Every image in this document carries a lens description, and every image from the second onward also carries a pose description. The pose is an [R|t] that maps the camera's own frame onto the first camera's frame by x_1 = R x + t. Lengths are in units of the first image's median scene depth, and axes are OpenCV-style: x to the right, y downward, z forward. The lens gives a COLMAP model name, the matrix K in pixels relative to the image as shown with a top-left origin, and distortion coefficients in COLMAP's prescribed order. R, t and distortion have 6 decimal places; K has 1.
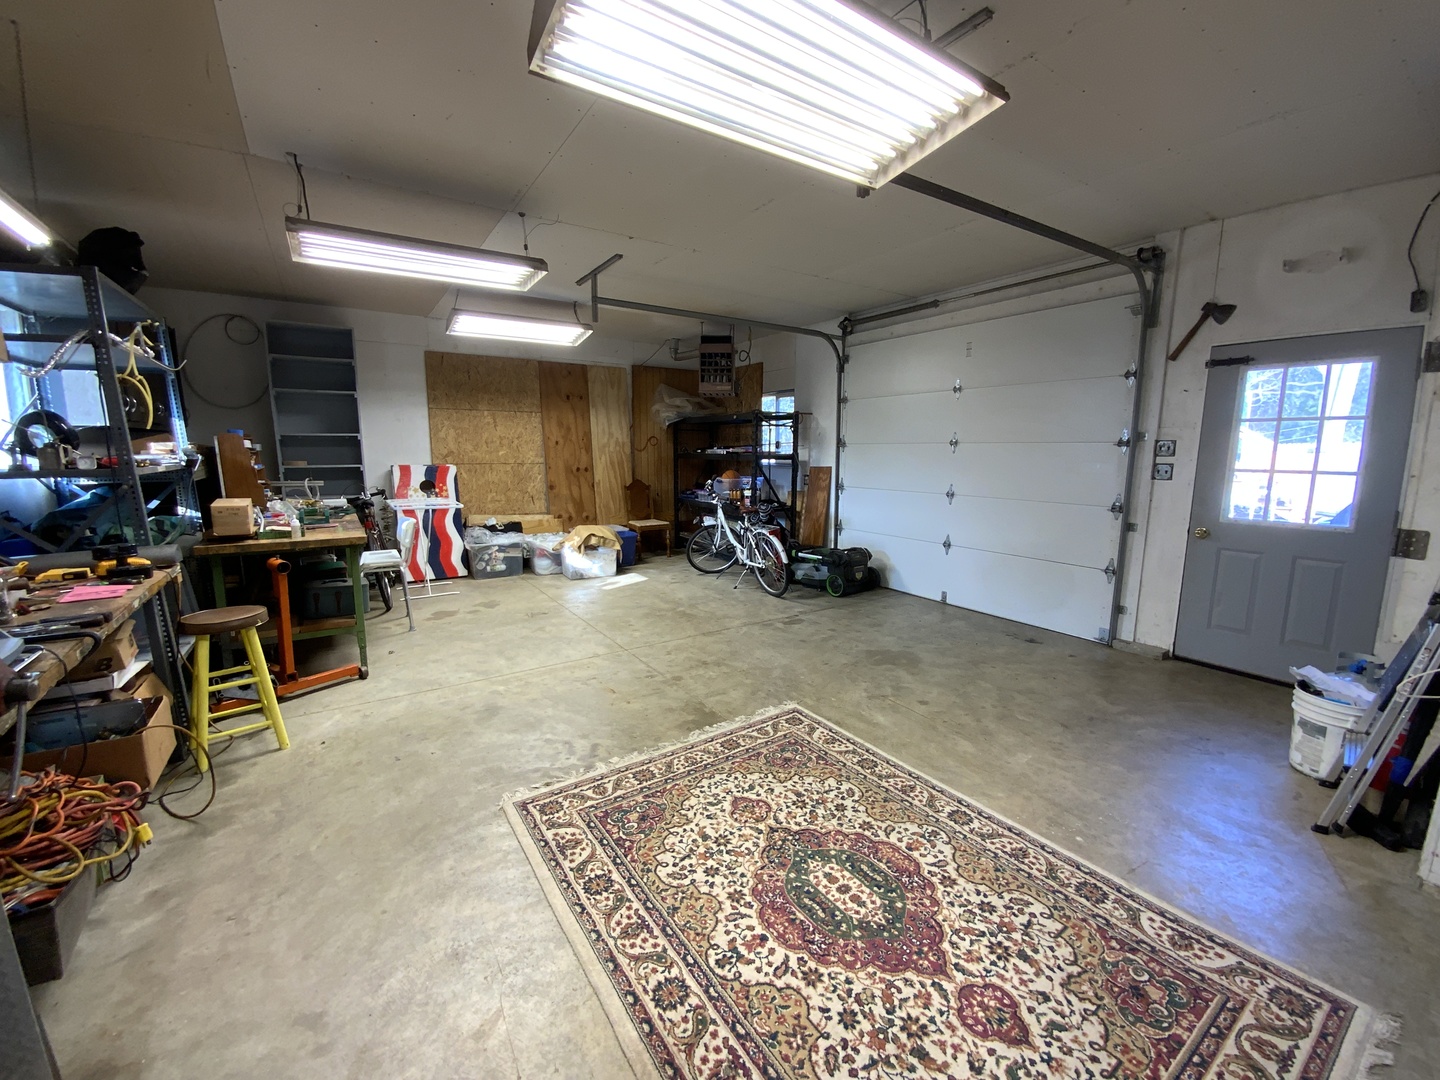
lens RADIAL K [[587.8, 0, 727.3], [0, 587.8, 537.4], [0, 0, 1]] dist [0.017974, -0.015852]
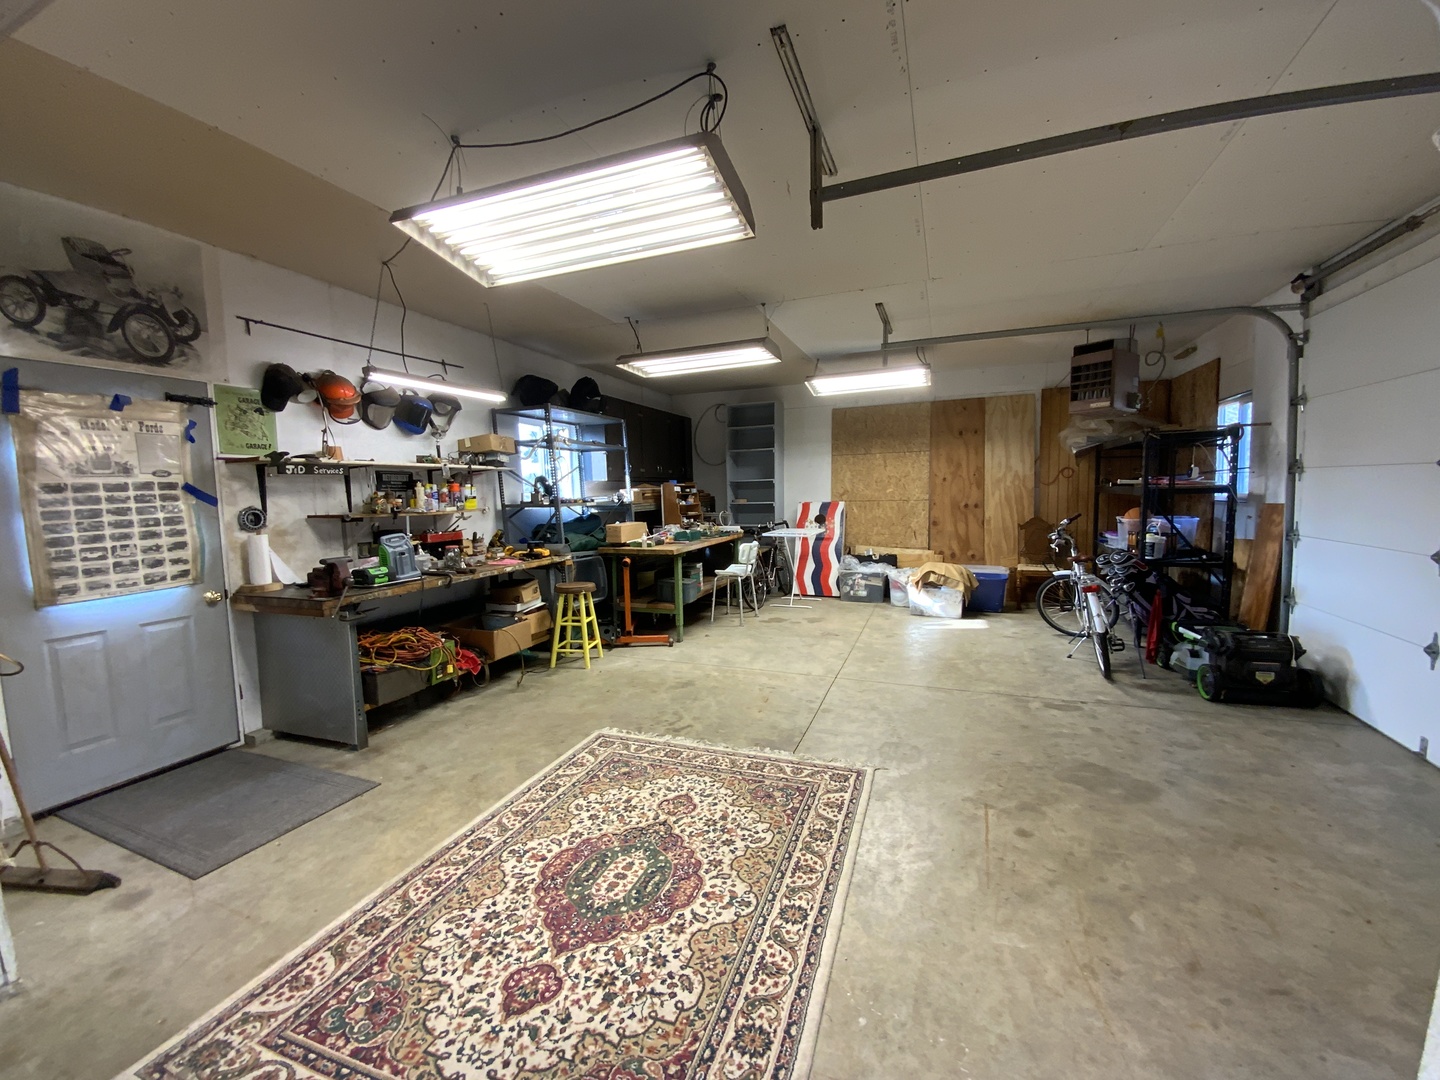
lens RADIAL K [[587.8, 0, 711.9], [0, 587.8, 531.7], [0, 0, 1]] dist [0.017974, -0.015852]
pose [[0.569354, 0.043109, -0.820961, 0.697800], [-0.100164, 0.994822, -0.017228, -0.033567], [0.815967, 0.092039, 0.570724, 0.255279]]
